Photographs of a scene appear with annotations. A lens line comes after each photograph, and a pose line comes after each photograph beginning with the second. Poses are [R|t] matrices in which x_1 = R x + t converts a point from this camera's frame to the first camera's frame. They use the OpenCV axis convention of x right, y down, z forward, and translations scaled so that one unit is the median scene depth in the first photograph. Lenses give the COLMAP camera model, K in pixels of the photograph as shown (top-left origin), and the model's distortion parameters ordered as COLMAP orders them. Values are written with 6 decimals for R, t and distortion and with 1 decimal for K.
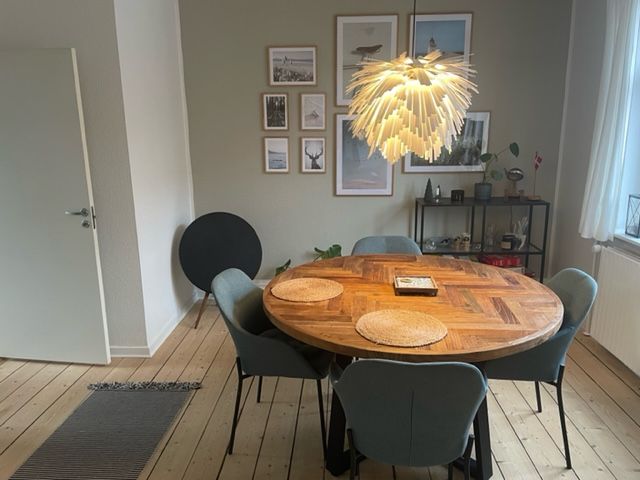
lens RADIAL K [[482.1, 0, 316.4], [0, 482.1, 238.8], [0, 0, 1]] dist [0.033027, -0.004795]
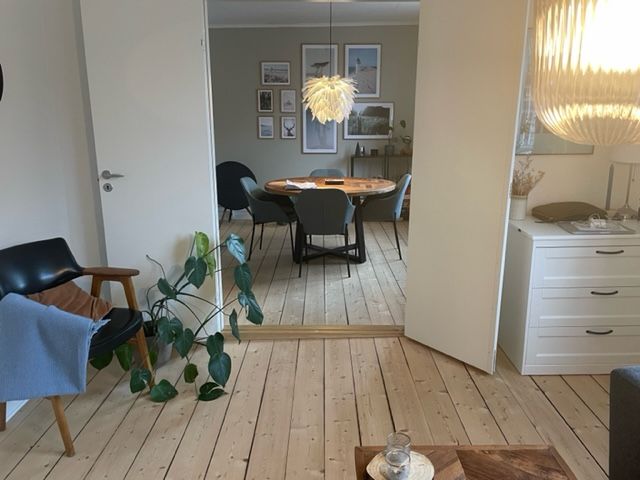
lens RADIAL K [[482.1, 0, 323.3], [0, 482.1, 241.2], [0, 0, 1]] dist [0.033027, -0.004795]
pose [[0.998280, -0.004417, 0.058452, 0.014451], [0.003419, 0.999847, 0.017157, 0.191581], [-0.058519, -0.016928, 0.998143, -0.677980]]
